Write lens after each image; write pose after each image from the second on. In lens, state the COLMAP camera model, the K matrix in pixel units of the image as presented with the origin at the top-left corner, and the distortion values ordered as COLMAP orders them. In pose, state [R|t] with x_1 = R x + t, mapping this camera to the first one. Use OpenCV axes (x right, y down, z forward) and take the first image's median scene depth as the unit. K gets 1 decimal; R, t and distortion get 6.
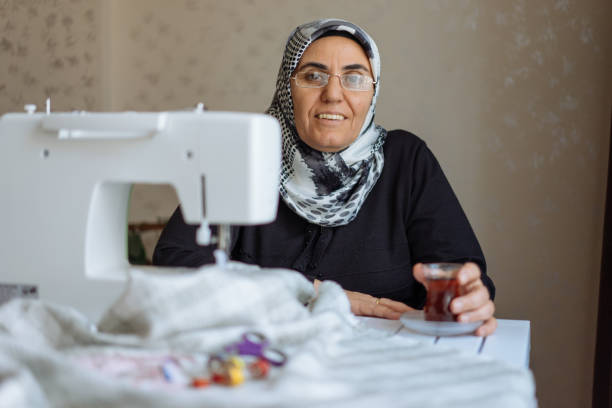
lens RADIAL K [[976.2, 0, 304.4], [0, 976.2, 205.2], [0, 0, 1]] dist [0.004559, 0.000000]
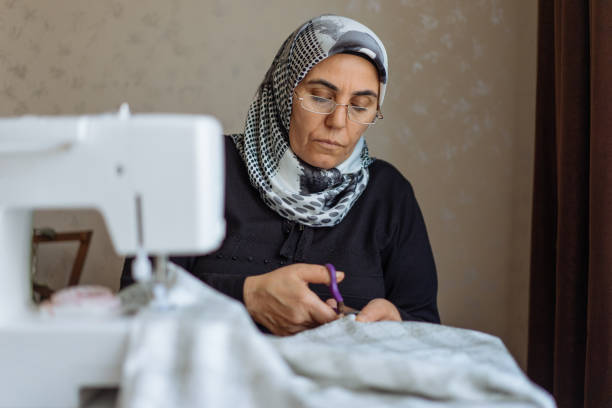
lens RADIAL K [[976.2, 0, 304.5], [0, 976.2, 198.6], [0, 0, 1]] dist [0.004559, 0.000000]
pose [[0.986739, -0.041273, 0.156980, -0.085096], [0.039784, 0.999129, 0.012616, -0.029229], [-0.157364, -0.006203, 0.987521, 0.161907]]
